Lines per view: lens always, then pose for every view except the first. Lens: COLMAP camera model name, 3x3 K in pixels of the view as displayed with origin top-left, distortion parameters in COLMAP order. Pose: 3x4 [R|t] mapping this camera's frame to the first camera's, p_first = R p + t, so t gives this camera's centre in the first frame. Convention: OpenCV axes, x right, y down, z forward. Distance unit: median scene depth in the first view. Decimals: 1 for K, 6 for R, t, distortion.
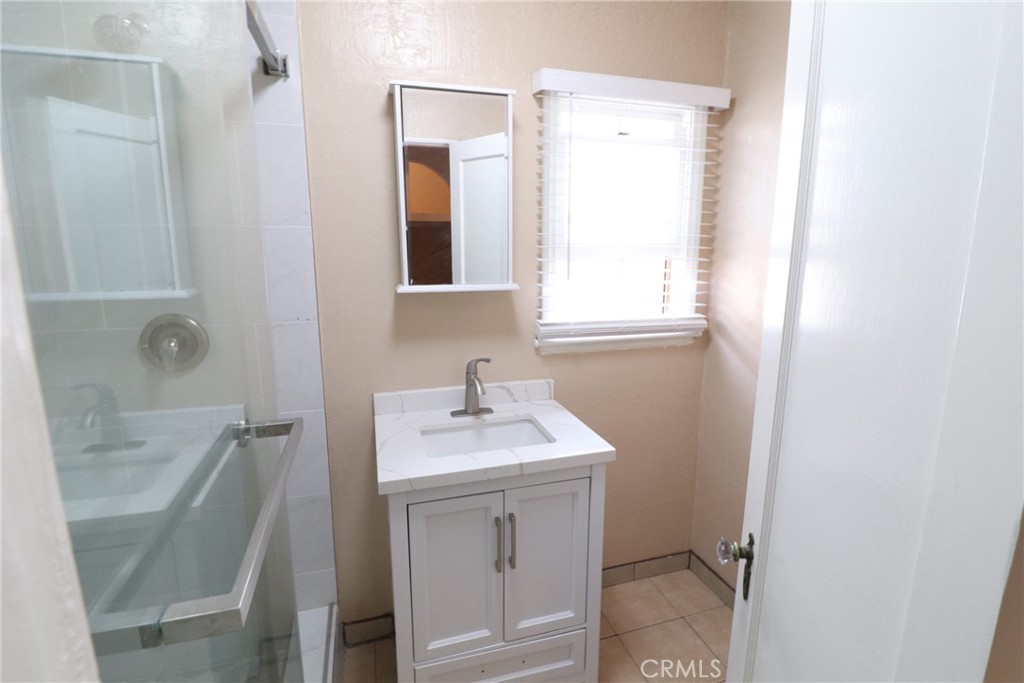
lens RADIAL K [[484.8, 0, 517.6], [0, 484.8, 335.2], [0, 0, 1]] dist [-0.000285, -0.014696]
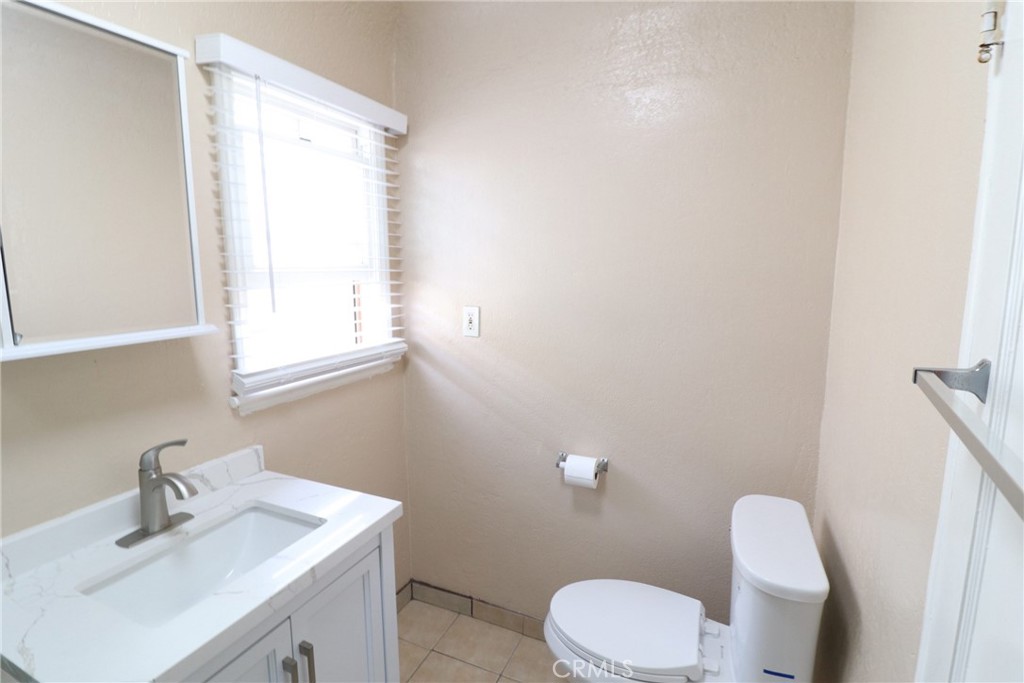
lens RADIAL K [[484.8, 0, 517.6], [0, 484.8, 335.2], [0, 0, 1]] dist [-0.000285, -0.014696]
pose [[0.659577, -0.109499, 0.743619, -0.212206], [0.141085, 0.989783, 0.020607, -0.038602], [-0.738277, 0.091321, 0.668287, 0.184702]]
